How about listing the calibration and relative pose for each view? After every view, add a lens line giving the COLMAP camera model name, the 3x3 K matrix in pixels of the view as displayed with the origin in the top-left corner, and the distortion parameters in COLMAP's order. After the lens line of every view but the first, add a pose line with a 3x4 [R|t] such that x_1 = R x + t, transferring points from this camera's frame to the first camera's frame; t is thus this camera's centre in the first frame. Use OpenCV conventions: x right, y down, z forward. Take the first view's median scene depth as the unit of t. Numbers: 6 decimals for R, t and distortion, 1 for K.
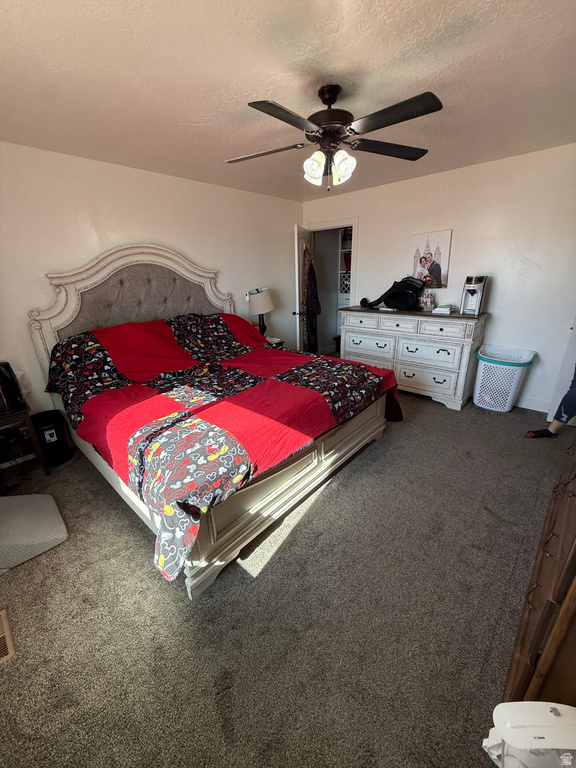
lens RADIAL K [[307.1, 0, 289.8], [0, 307.1, 380.9], [0, 0, 1]] dist [-0.000818, -0.000627]
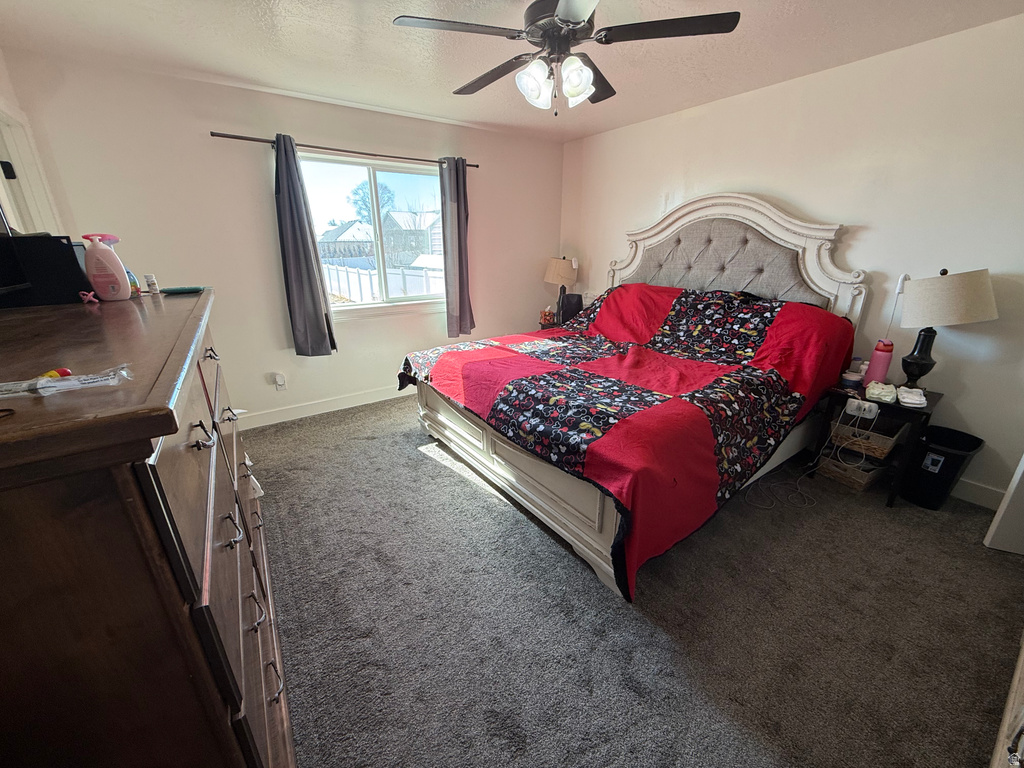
lens RADIAL K [[409.5, 0, 512.0], [0, 409.5, 384.0], [0, 0, 1]] dist [-0.000818, -0.000627]
pose [[-0.205481, 0.352363, -0.913027, 0.868820], [-0.316905, 0.858712, 0.402722, -0.318717], [0.925931, 0.372094, -0.064784, 0.858952]]
